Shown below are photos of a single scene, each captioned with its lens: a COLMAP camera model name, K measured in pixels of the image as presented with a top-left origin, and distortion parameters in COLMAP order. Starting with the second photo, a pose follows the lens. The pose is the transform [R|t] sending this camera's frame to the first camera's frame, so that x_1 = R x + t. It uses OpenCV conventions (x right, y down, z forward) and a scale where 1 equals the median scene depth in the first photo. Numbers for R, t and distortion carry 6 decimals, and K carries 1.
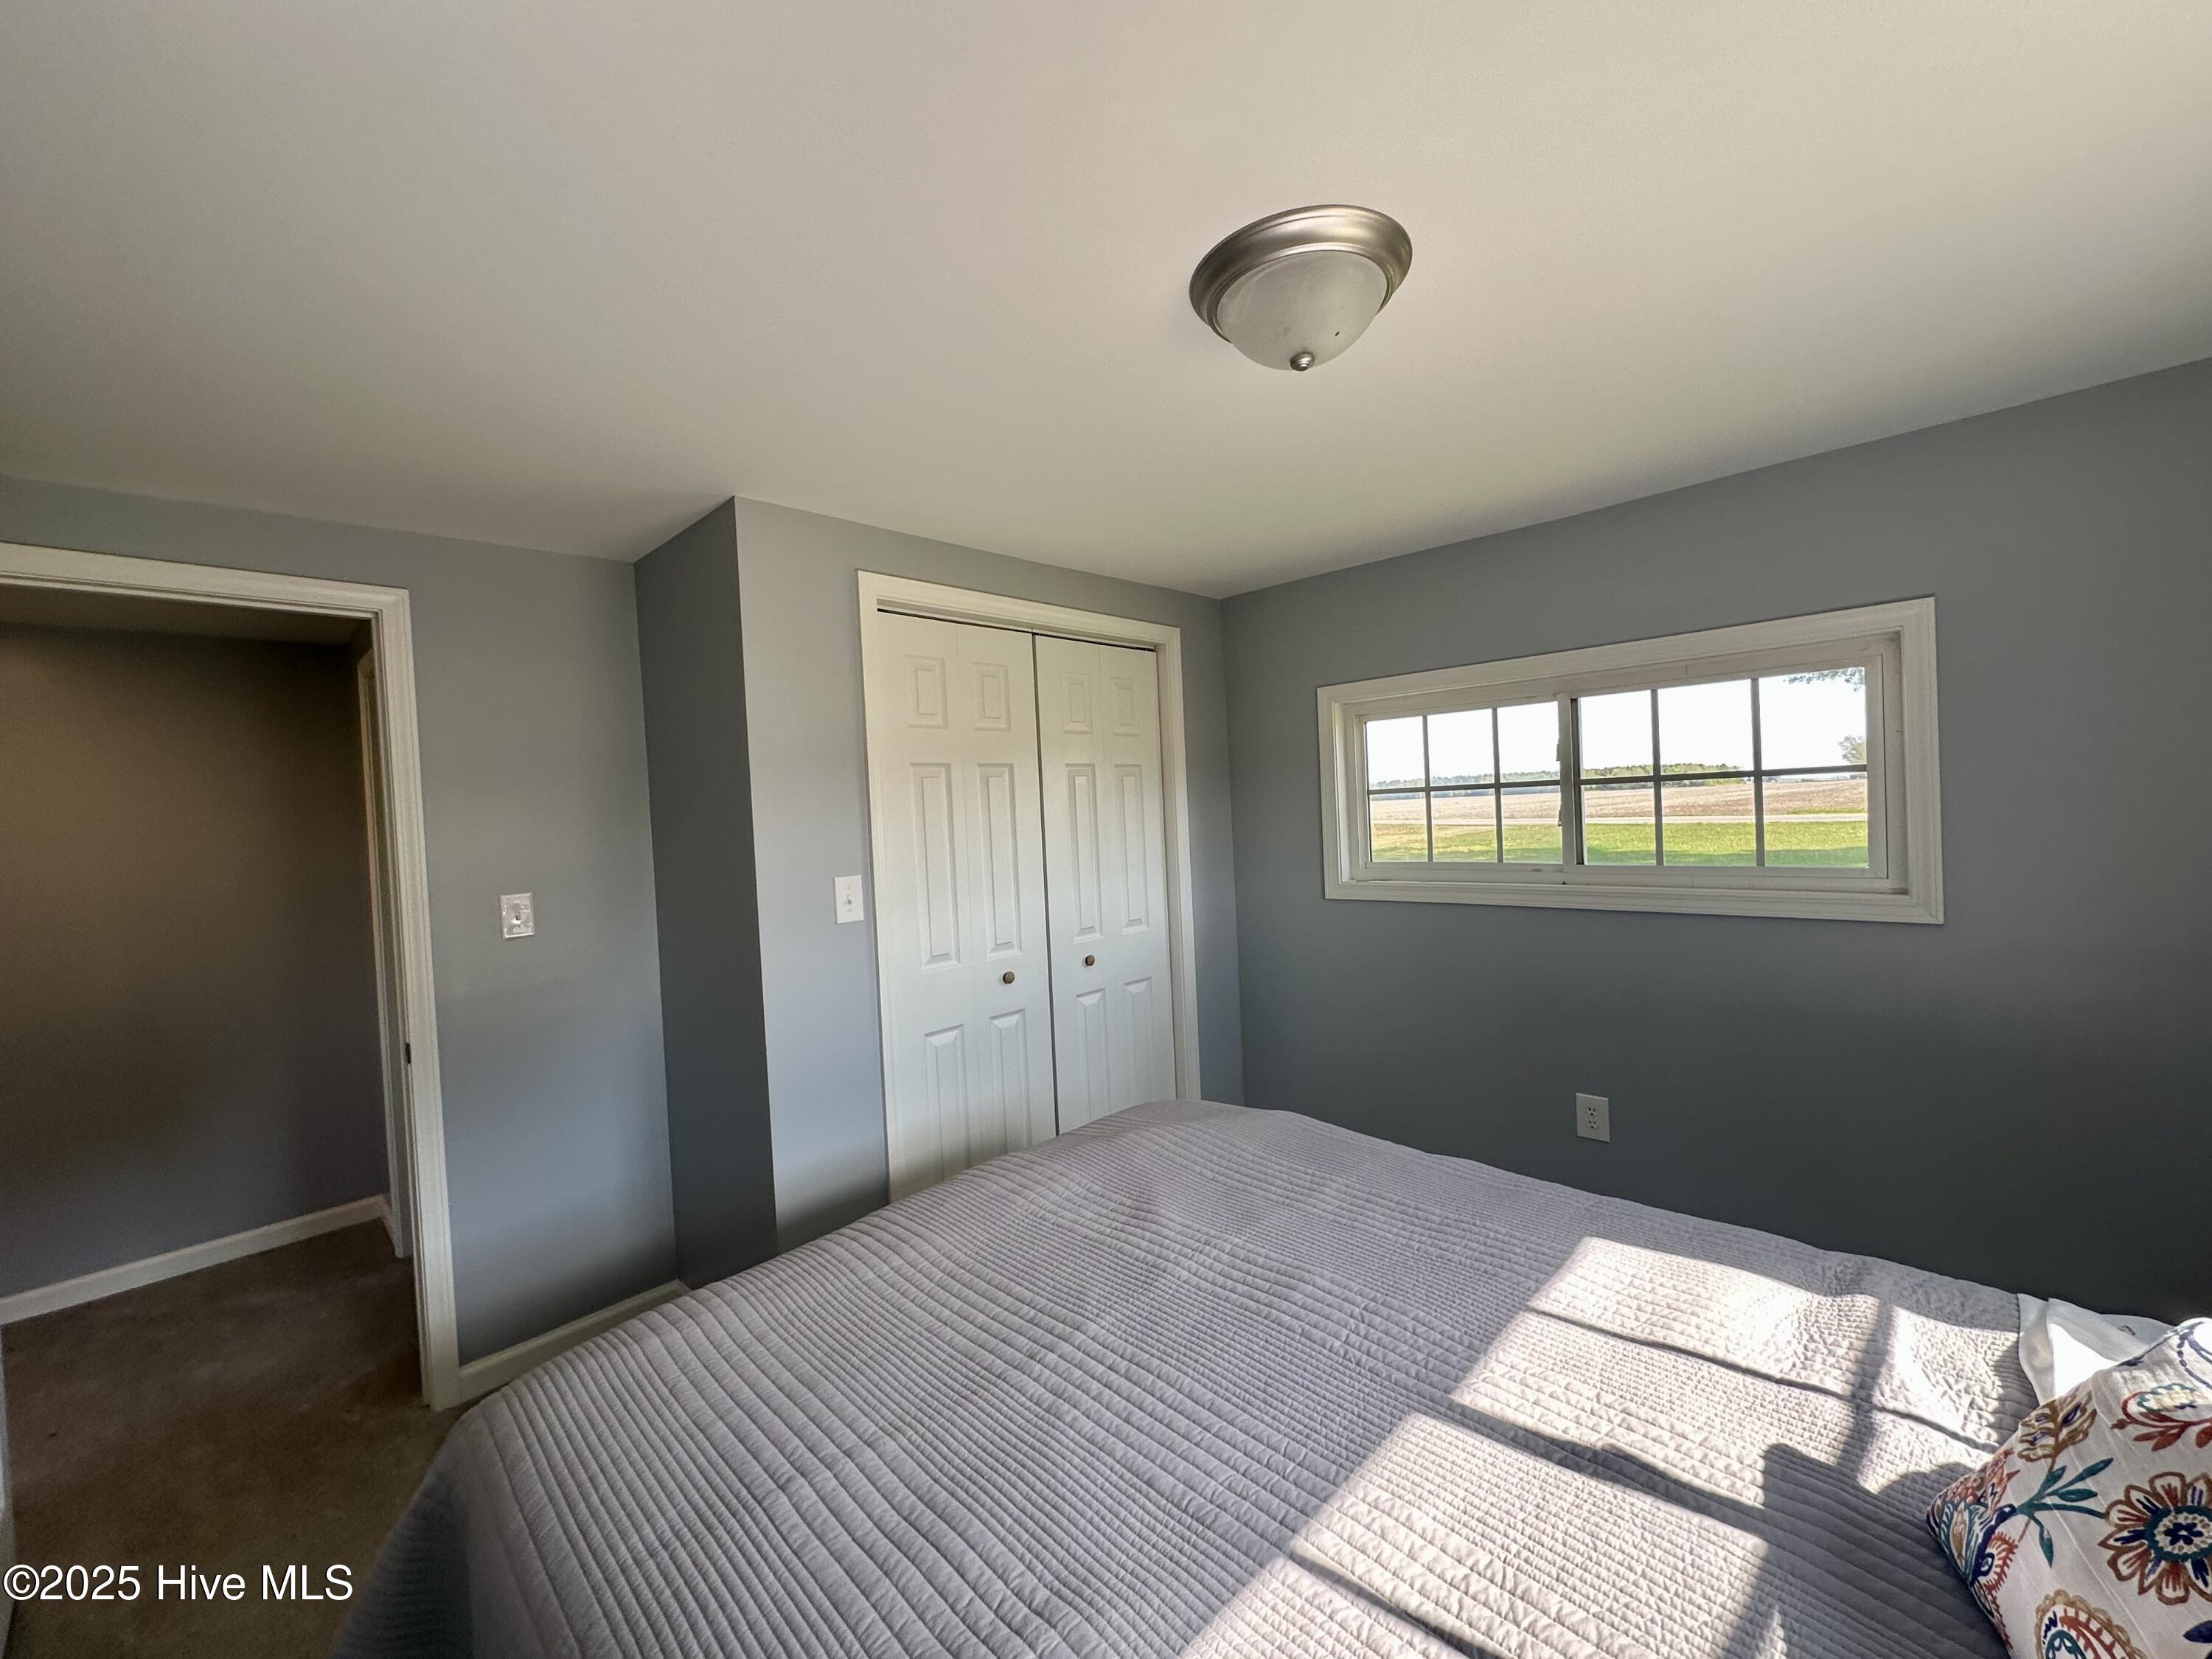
lens RADIAL K [[873.4, 0, 1096.9], [0, 873.4, 832.9], [0, 0, 1]] dist [-0.003117, 0.000344]
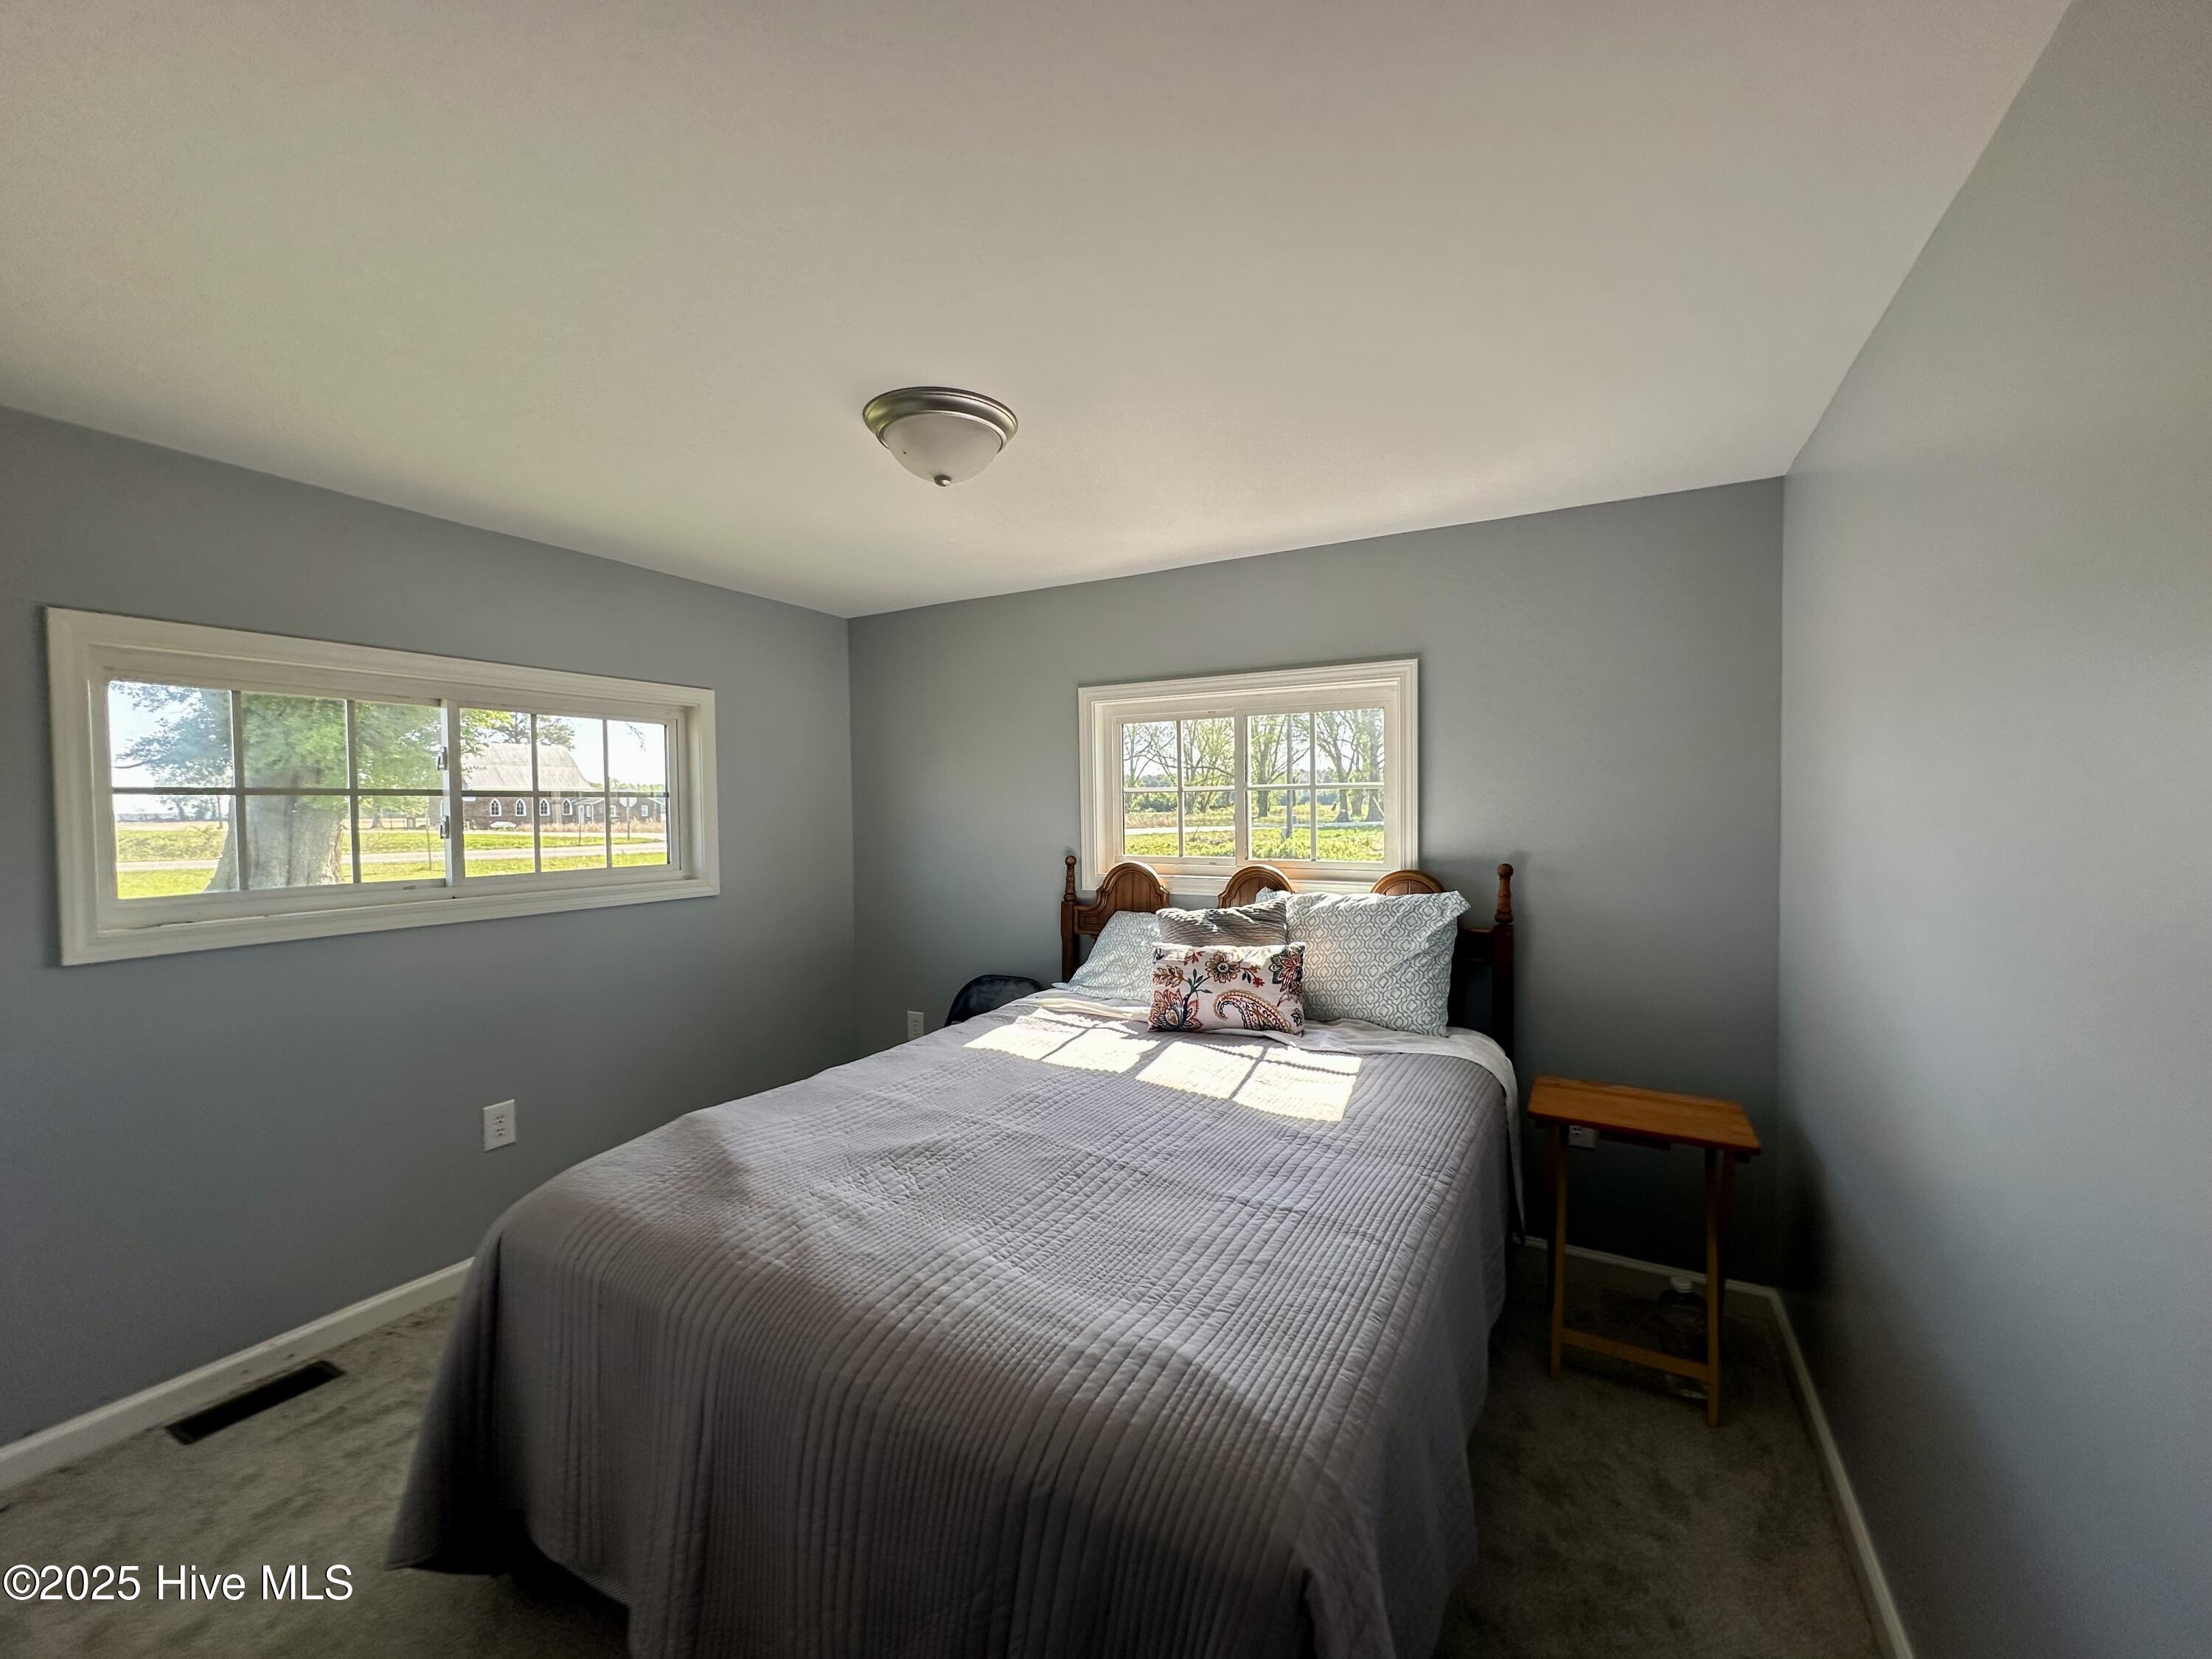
lens RADIAL K [[873.4, 0, 1111.5], [0, 873.4, 824.9], [0, 0, 1]] dist [-0.003117, 0.000344]
pose [[-0.263864, 0.027400, 0.964171, -0.753064], [0.049521, 0.998663, -0.014828, 0.036634], [-0.963288, 0.043834, -0.264868, 0.713797]]
